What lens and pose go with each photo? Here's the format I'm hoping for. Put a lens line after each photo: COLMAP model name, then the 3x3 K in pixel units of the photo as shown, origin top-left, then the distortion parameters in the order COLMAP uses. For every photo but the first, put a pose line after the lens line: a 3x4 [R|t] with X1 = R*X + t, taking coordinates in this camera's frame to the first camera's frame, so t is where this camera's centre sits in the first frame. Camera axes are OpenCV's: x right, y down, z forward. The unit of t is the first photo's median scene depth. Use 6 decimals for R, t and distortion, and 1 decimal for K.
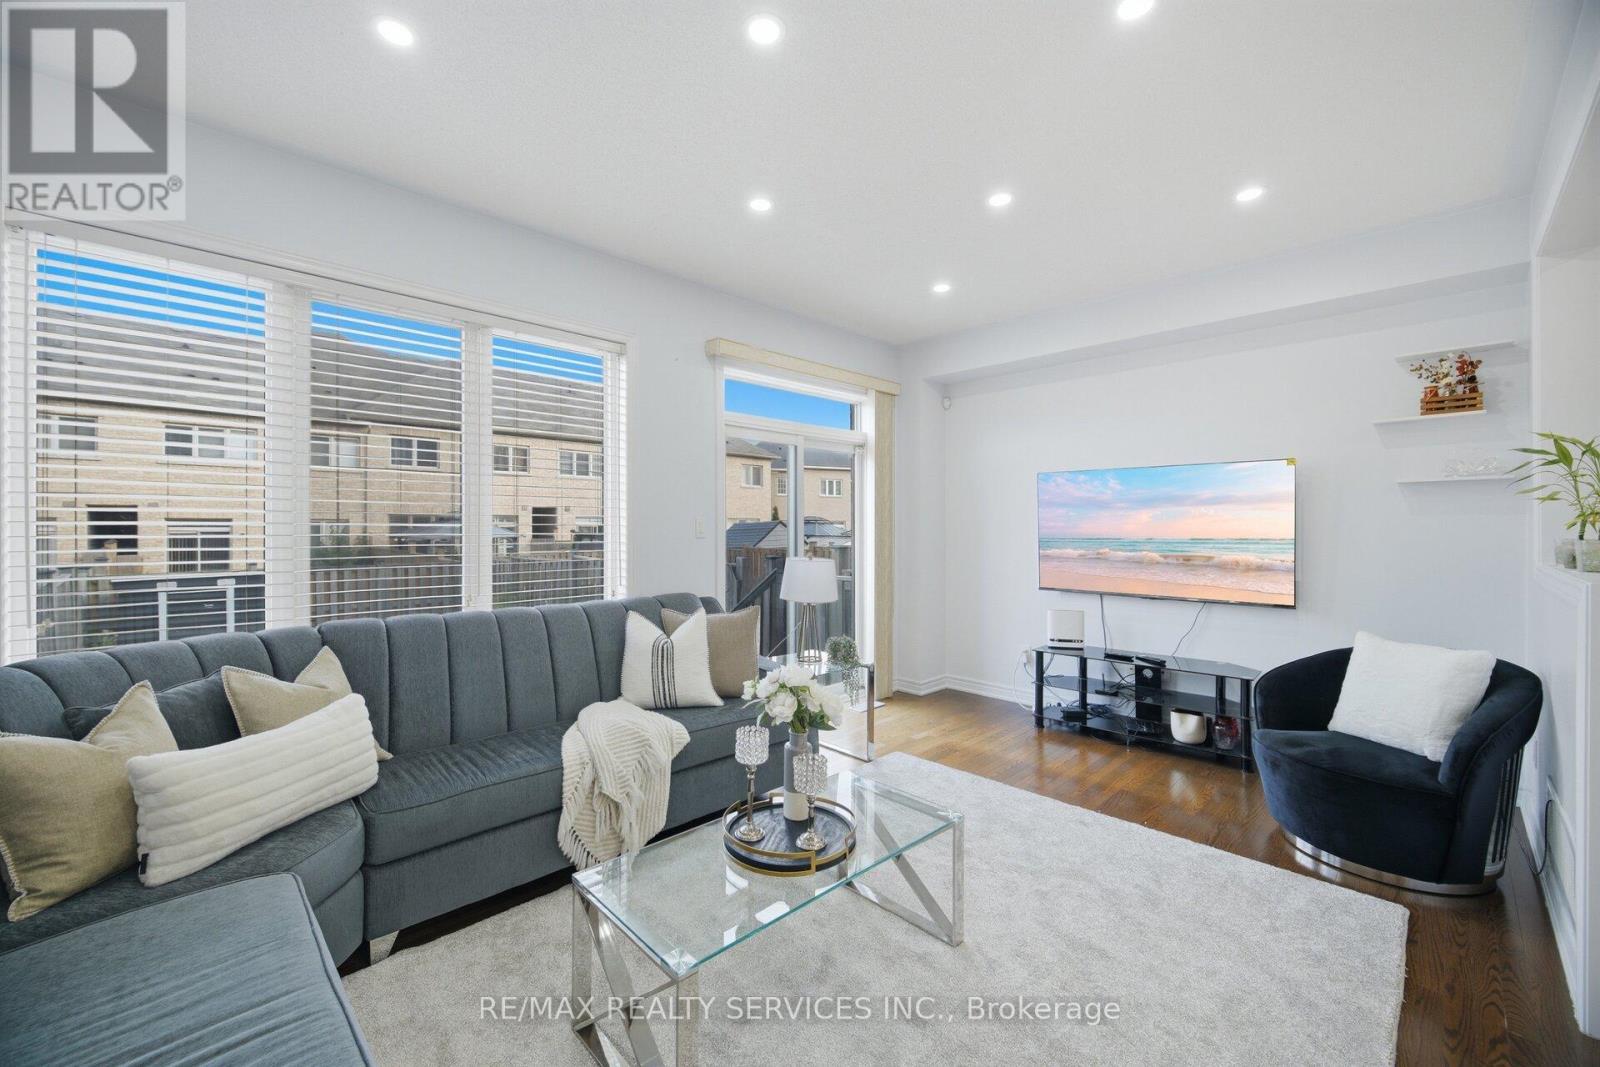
lens RADIAL K [[649.6, 0, 788.7], [0, 649.6, 531.0], [0, 0, 1]] dist [0.000241, -0.000070]
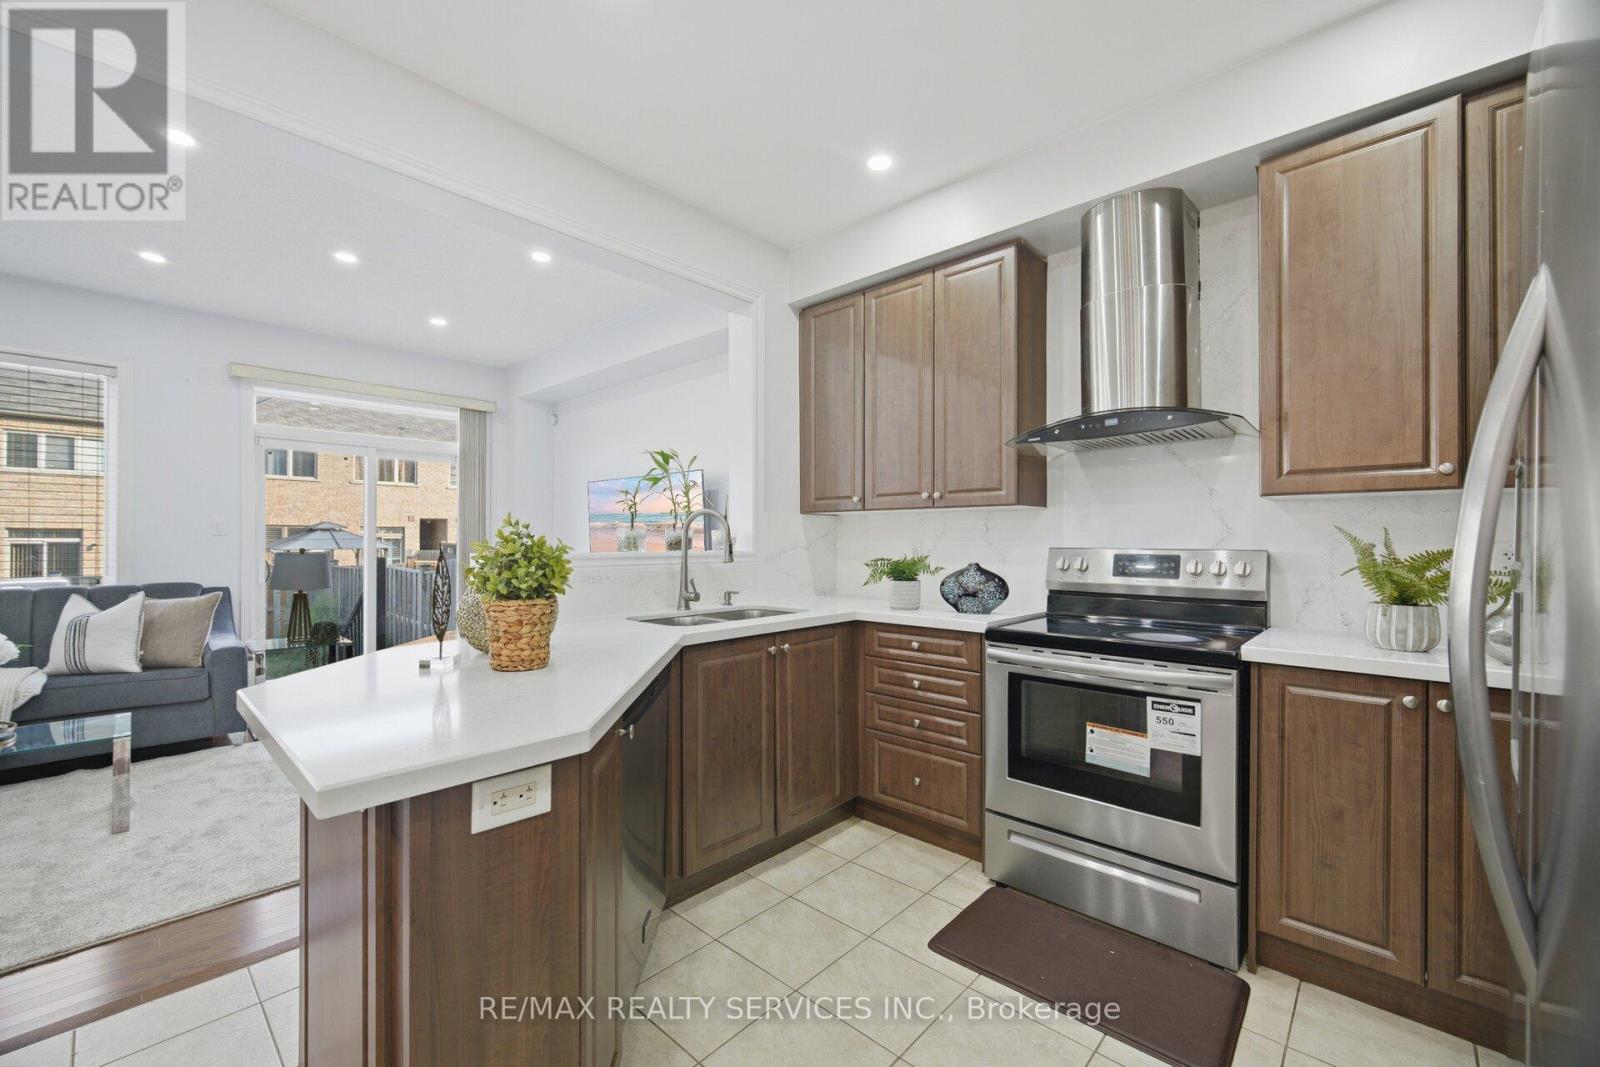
lens RADIAL K [[649.6, 0, 789.2], [0, 649.6, 542.4], [0, 0, 1]] dist [0.000241, -0.000070]
pose [[0.998896, 0.001120, 0.046963, 0.741836], [-0.000897, 0.999988, -0.004771, 0.027050], [-0.046968, 0.004724, 0.998885, -0.182477]]
